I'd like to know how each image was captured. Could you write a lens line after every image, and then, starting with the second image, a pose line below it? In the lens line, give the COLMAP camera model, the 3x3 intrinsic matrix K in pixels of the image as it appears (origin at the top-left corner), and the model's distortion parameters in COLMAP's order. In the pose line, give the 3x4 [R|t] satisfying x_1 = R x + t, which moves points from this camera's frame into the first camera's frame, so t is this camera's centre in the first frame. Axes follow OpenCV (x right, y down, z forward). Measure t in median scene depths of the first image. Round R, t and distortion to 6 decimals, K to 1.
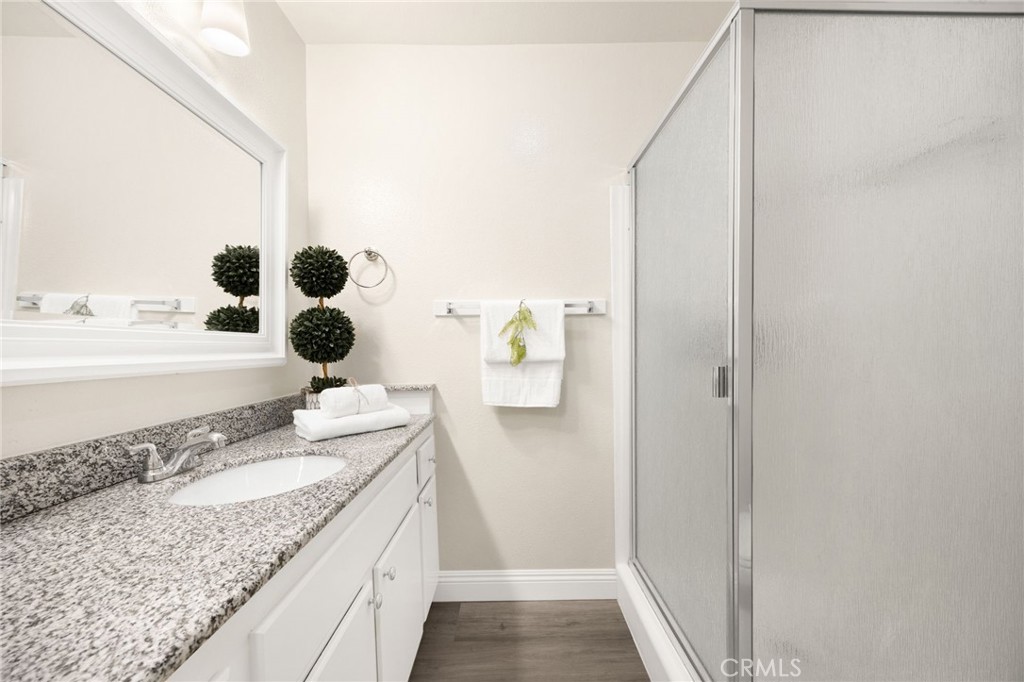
lens RADIAL K [[396.7, 0, 504.2], [0, 396.7, 347.8], [0, 0, 1]] dist [-0.001185, 0.000544]
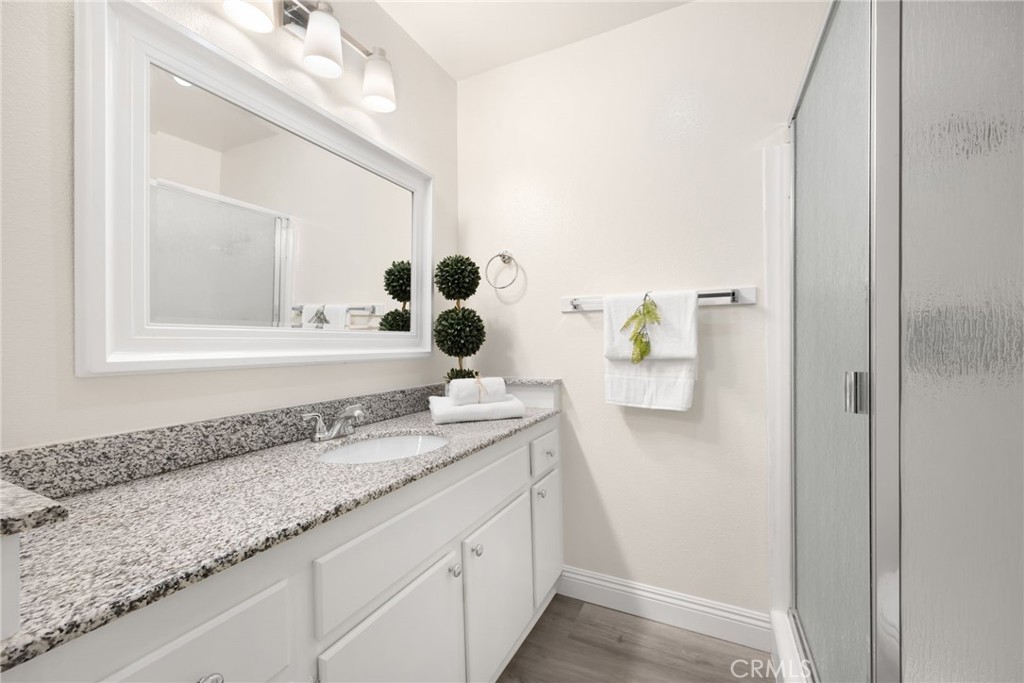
lens RADIAL K [[396.7, 0, 502.6], [0, 396.7, 339.5], [0, 0, 1]] dist [-0.001185, 0.000544]
pose [[0.897713, -0.001690, -0.440577, 0.170222], [-0.001297, 0.999978, -0.006480, -0.004801], [0.440578, 0.006388, 0.897692, 0.026060]]
